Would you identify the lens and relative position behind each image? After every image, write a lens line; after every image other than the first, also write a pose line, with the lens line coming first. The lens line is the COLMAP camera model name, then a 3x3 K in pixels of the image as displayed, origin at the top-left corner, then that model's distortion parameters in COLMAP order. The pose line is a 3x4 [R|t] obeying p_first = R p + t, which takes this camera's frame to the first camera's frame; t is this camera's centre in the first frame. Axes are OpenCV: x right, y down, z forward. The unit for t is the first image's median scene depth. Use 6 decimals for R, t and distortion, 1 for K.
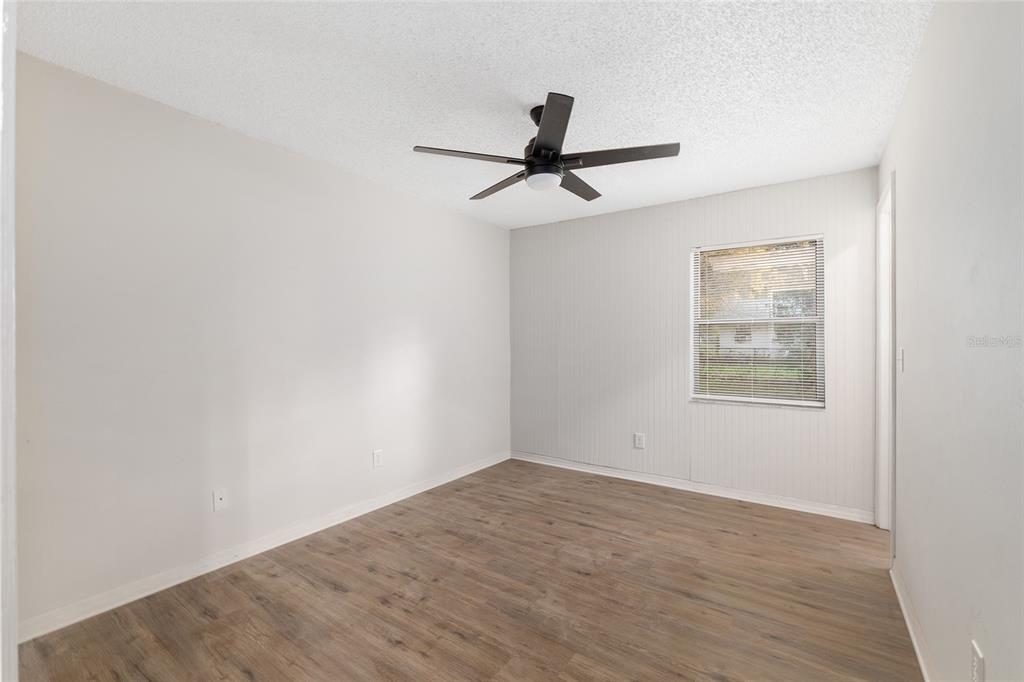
lens RADIAL K [[435.4, 0, 511.6], [0, 435.4, 340.8], [0, 0, 1]] dist [-0.010648, 0.001168]
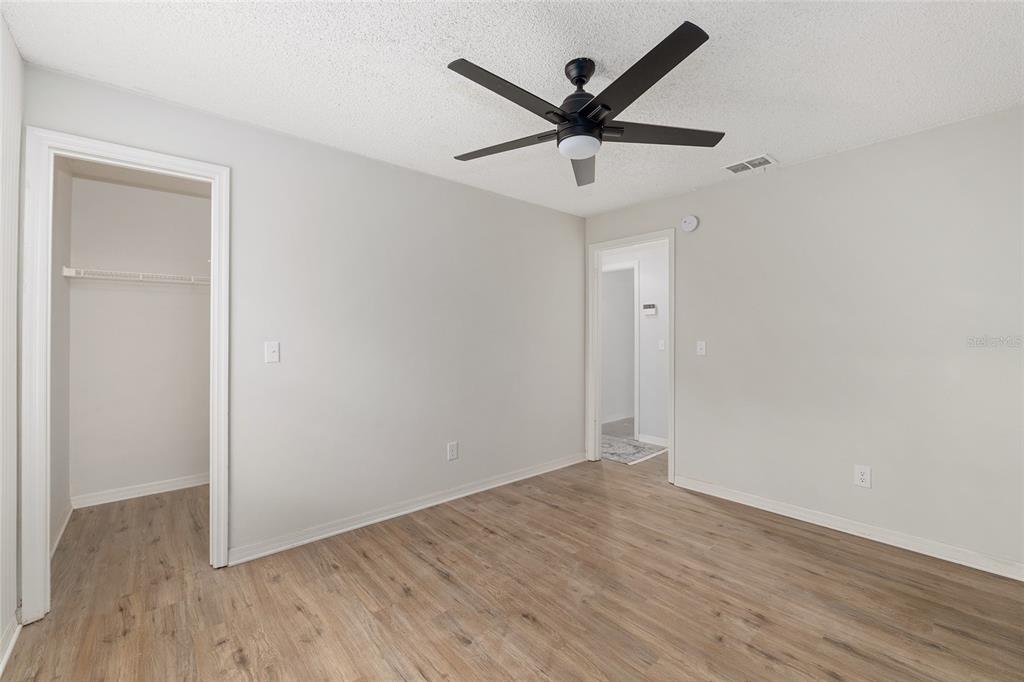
lens RADIAL K [[417.4, 0, 512.6], [0, 417.4, 337.7], [0, 0, 1]] dist [-0.012136, -0.000294]
pose [[-0.969998, 0.001210, 0.243110, 0.006066], [-0.000157, 0.999984, -0.005604, 0.011137], [-0.243113, -0.005474, -0.969982, 1.959231]]
